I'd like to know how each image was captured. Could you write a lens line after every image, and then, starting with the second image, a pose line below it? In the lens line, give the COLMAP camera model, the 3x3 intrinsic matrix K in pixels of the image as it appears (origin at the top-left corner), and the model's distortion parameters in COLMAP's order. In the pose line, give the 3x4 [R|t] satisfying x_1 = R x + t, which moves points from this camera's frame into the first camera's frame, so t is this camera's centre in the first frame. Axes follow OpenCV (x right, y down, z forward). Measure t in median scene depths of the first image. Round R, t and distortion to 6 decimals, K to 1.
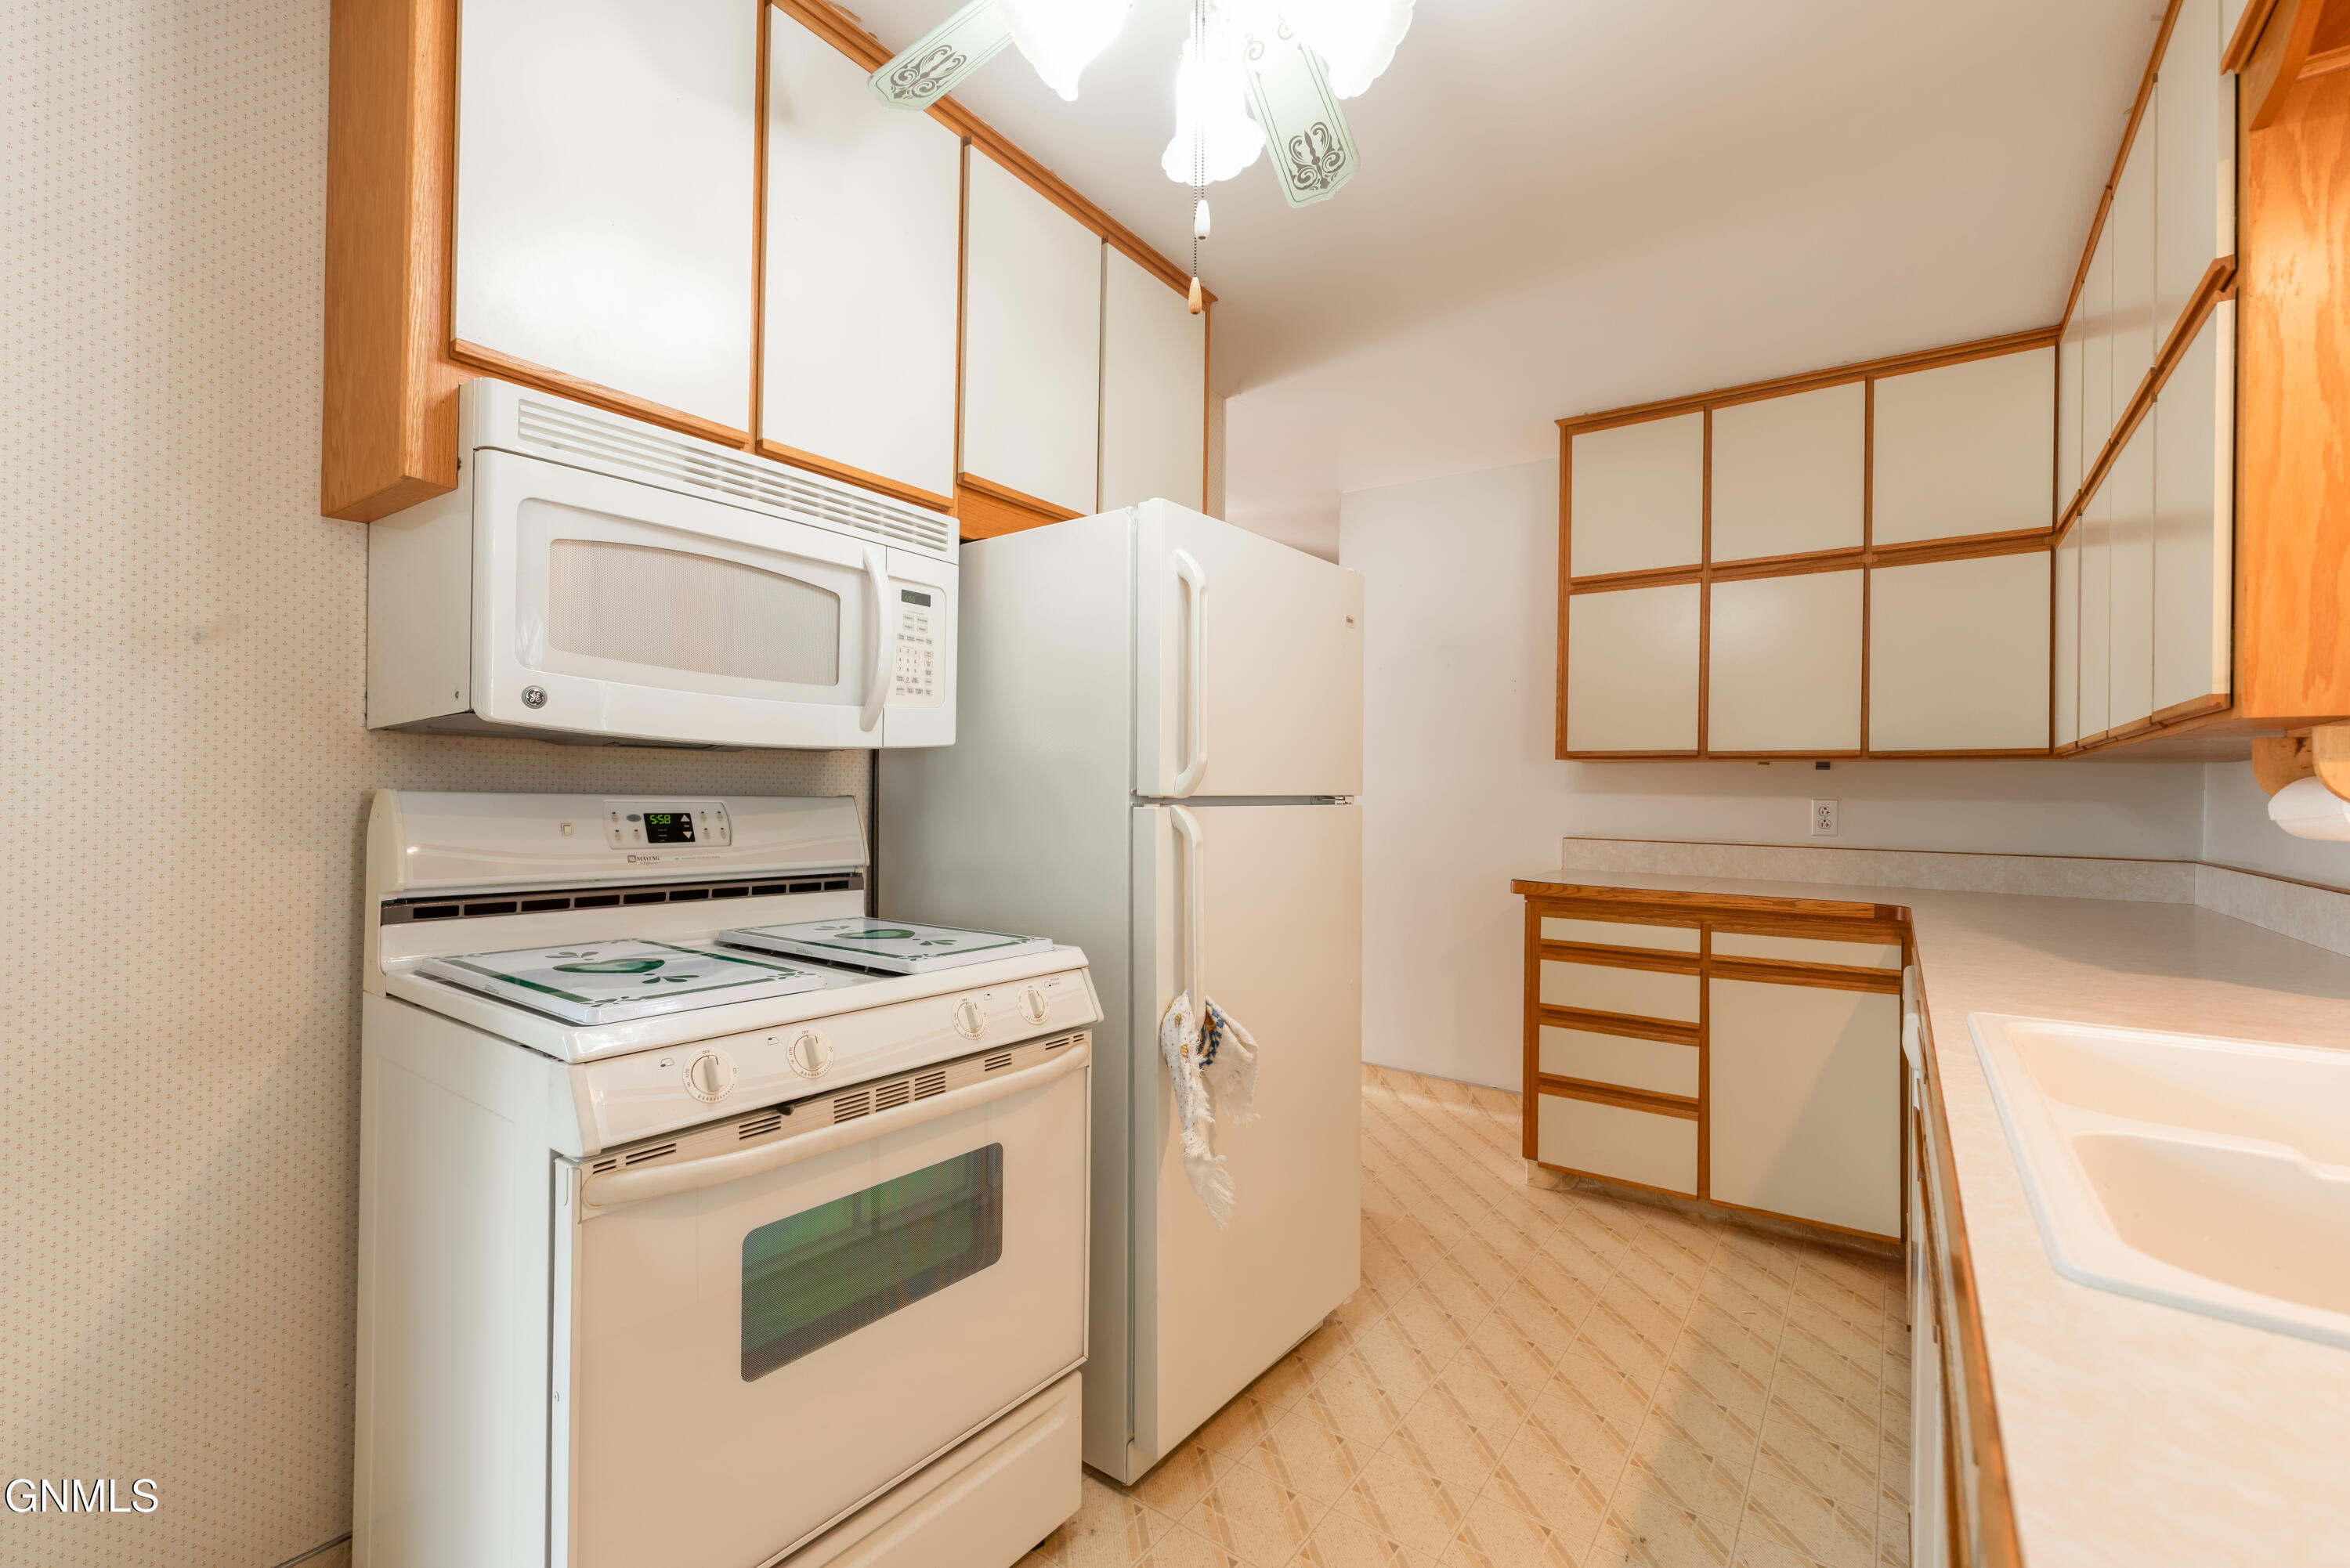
lens RADIAL K [[1009.0, 0, 1161.9], [0, 1009.0, 786.9], [0, 0, 1]] dist [-0.000539, -0.000641]
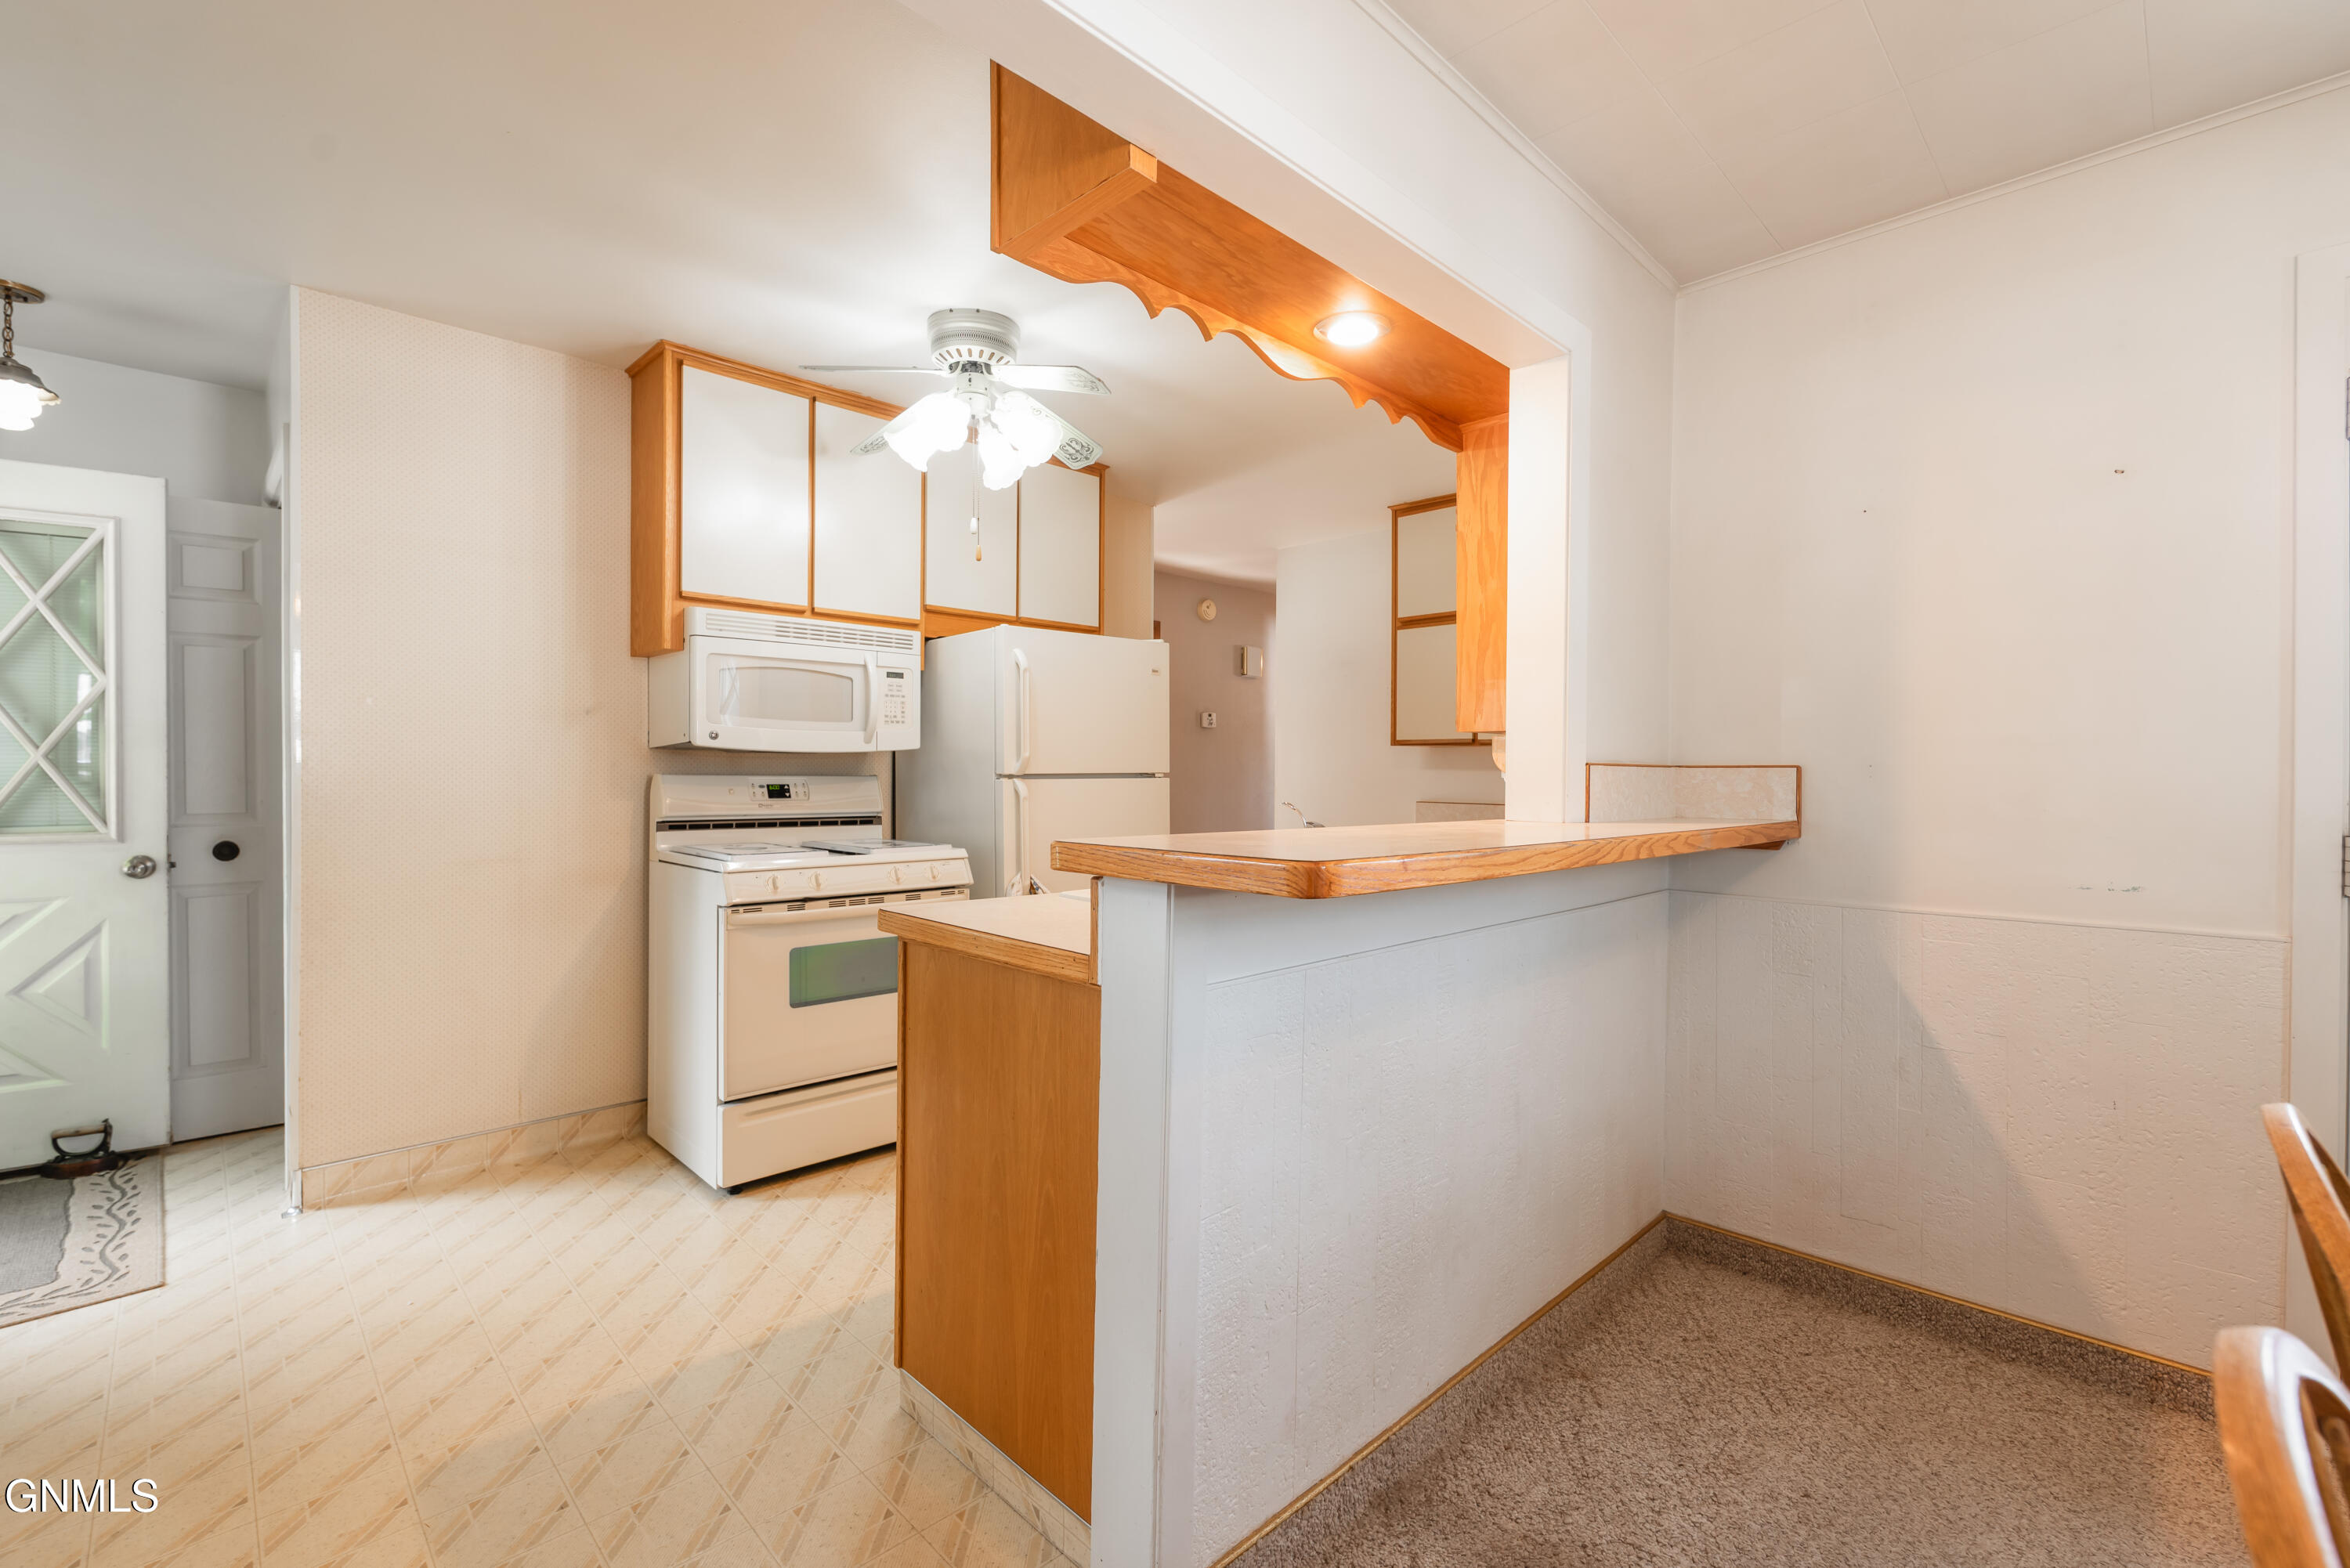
lens RADIAL K [[1009.0, 0, 1173.4], [0, 1009.0, 771.2], [0, 0, 1]] dist [-0.000539, -0.000641]
pose [[0.986844, -0.009136, -0.161417, 0.679339], [0.009989, 0.999940, 0.004472, -0.002393], [0.161367, -0.006026, 0.986876, -0.961108]]
